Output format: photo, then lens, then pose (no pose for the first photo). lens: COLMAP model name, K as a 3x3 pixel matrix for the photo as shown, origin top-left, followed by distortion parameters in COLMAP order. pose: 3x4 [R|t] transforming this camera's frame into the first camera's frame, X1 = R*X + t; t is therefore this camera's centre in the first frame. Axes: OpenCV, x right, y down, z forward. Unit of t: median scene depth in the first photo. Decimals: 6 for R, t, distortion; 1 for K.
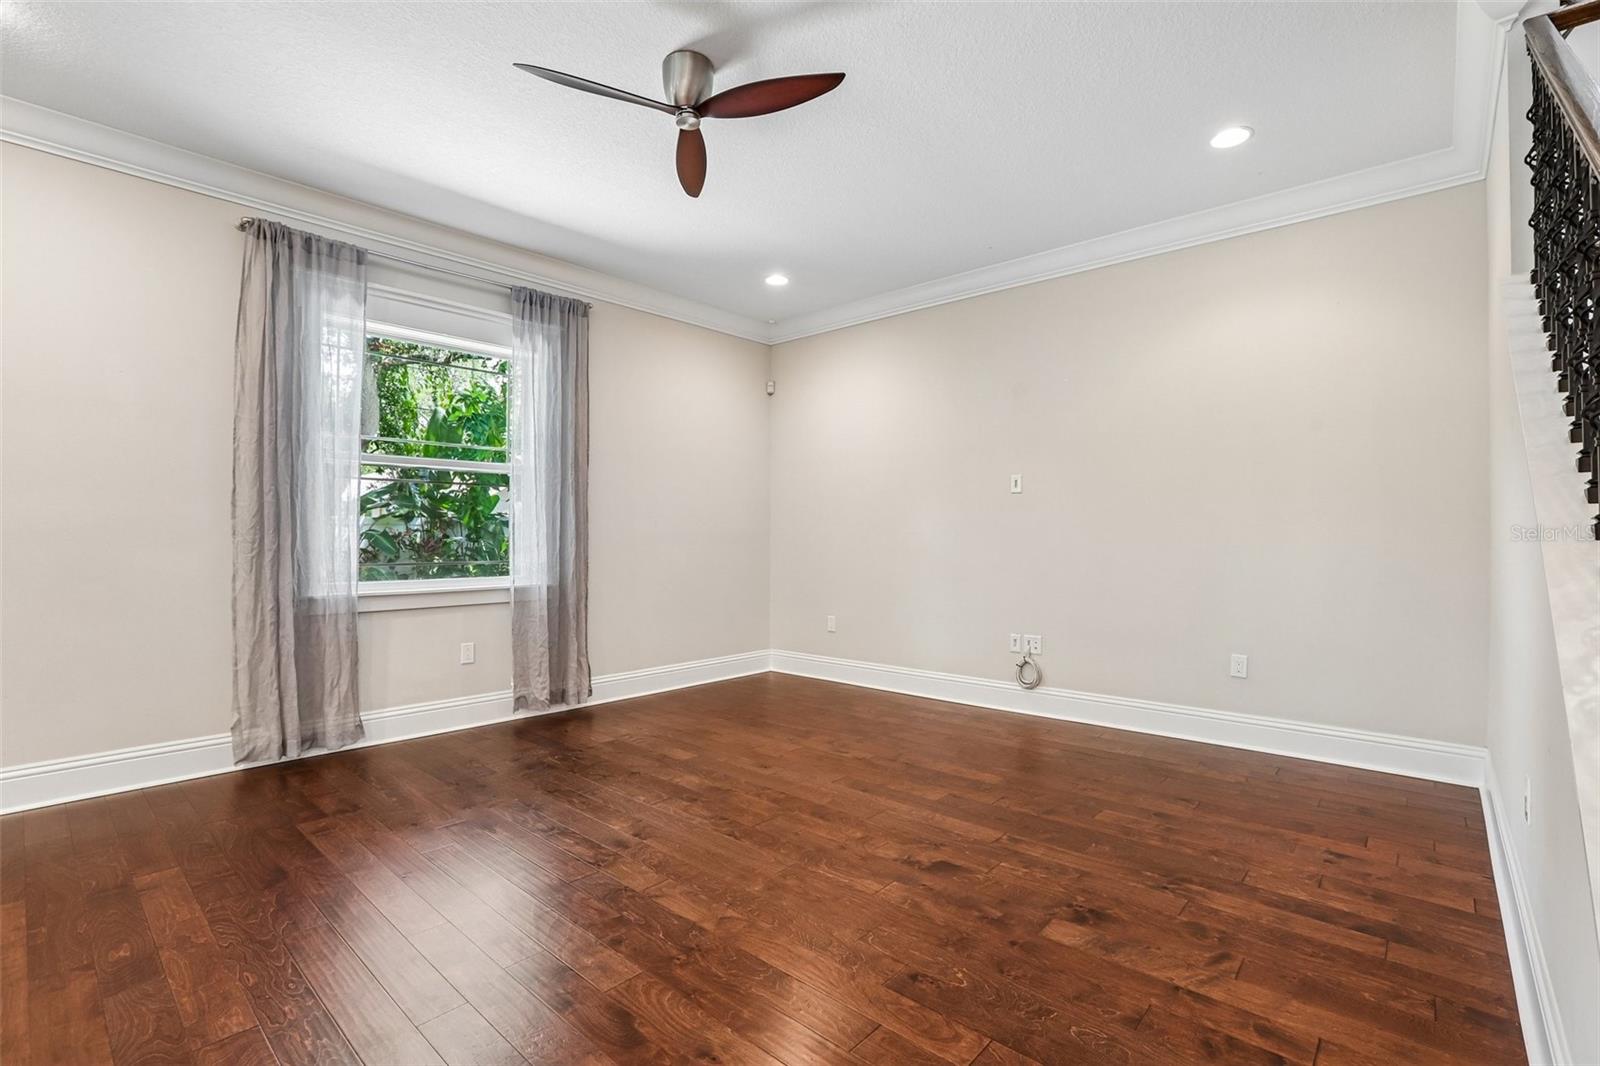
lens RADIAL K [[731.0, 0, 798.3], [0, 731.0, 526.6], [0, 0, 1]] dist [-0.041268, 0.009053]
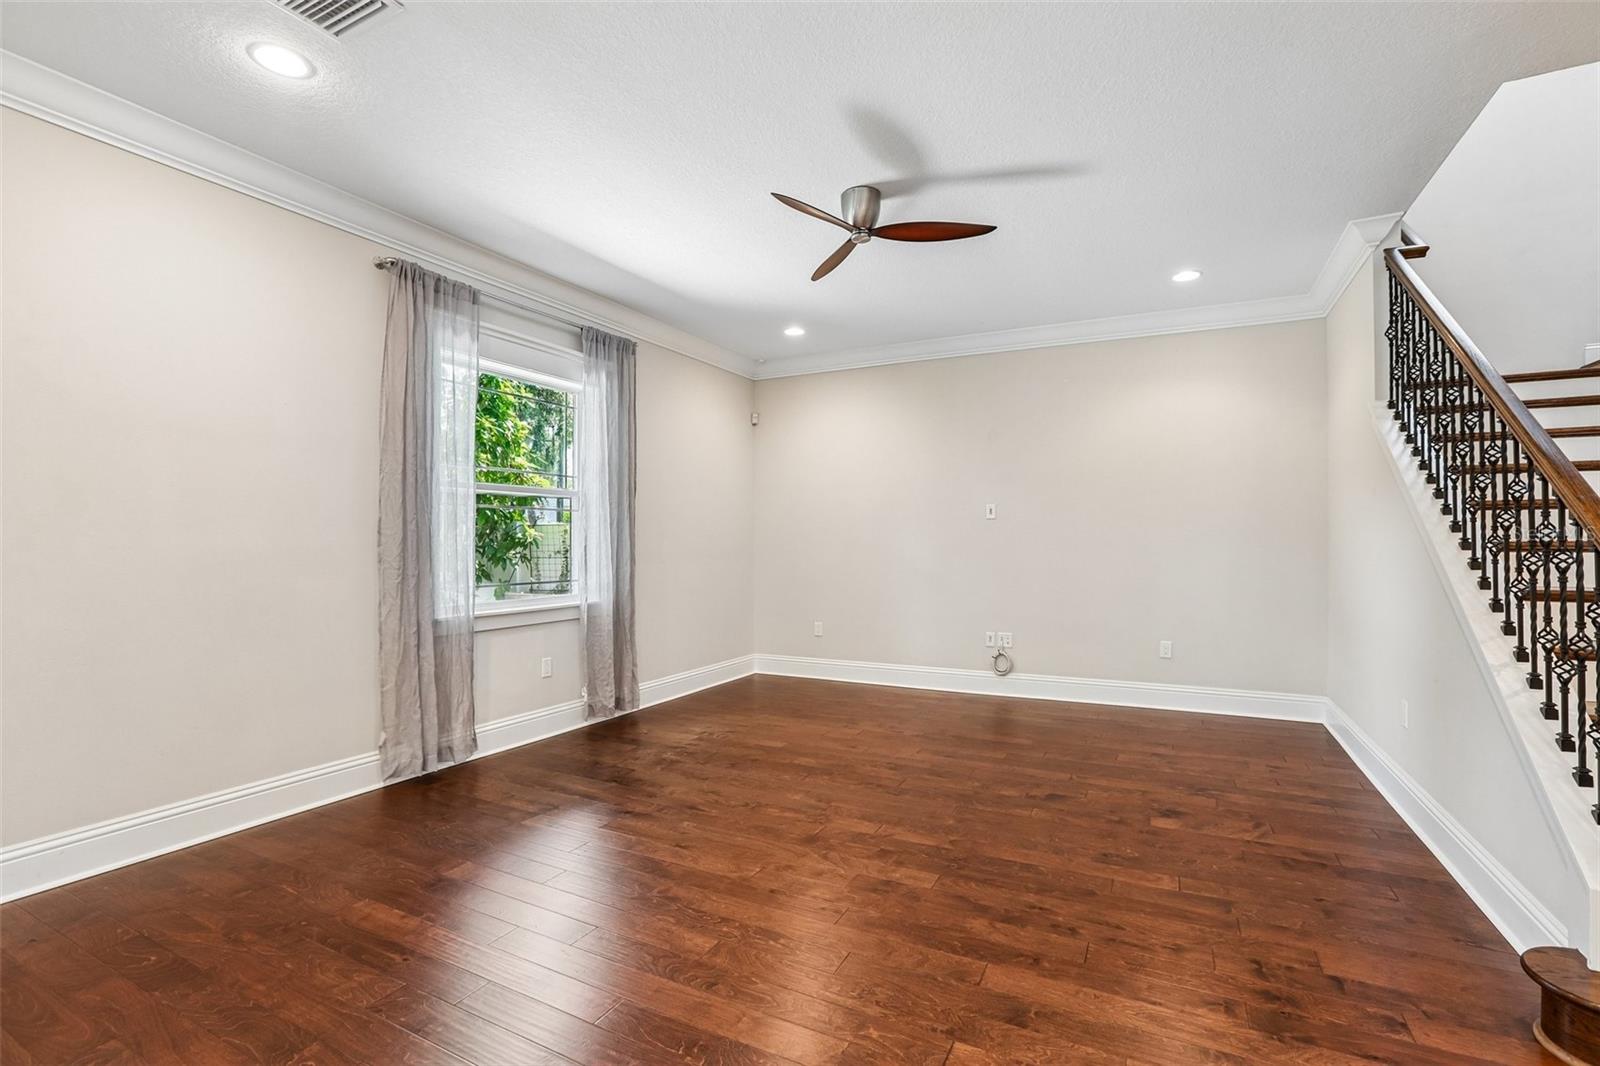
lens RADIAL K [[731.0, 0, 800.8], [0, 731.0, 533.5], [0, 0, 1]] dist [-0.041268, 0.009053]
pose [[0.966856, 0.001118, 0.255319, -0.687737], [-0.001883, 0.999994, 0.002751, -0.050563], [-0.255315, -0.003140, 0.966853, -0.255102]]
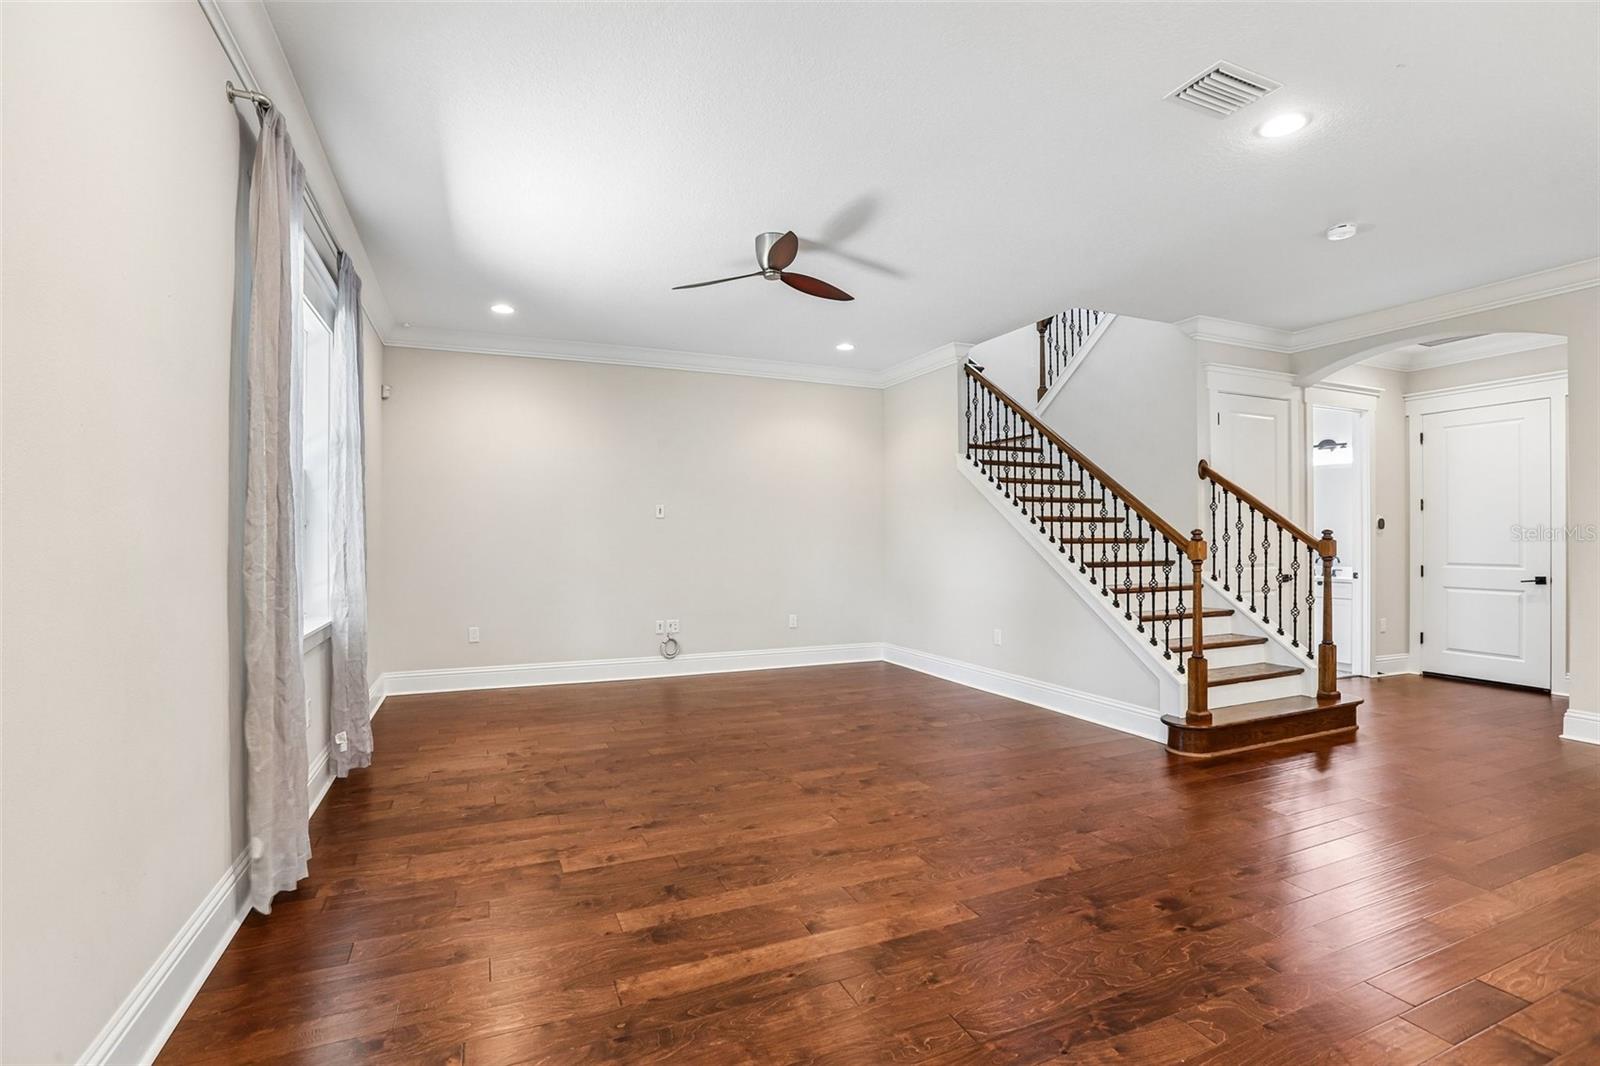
lens RADIAL K [[731.0, 0, 795.2], [0, 731.0, 531.2], [0, 0, 1]] dist [-0.041268, 0.009053]
pose [[0.417502, 0.007650, 0.908644, -1.753858], [-0.012417, 0.999919, -0.002713, -0.044139], [-0.908591, -0.010150, 0.417564, 0.390770]]
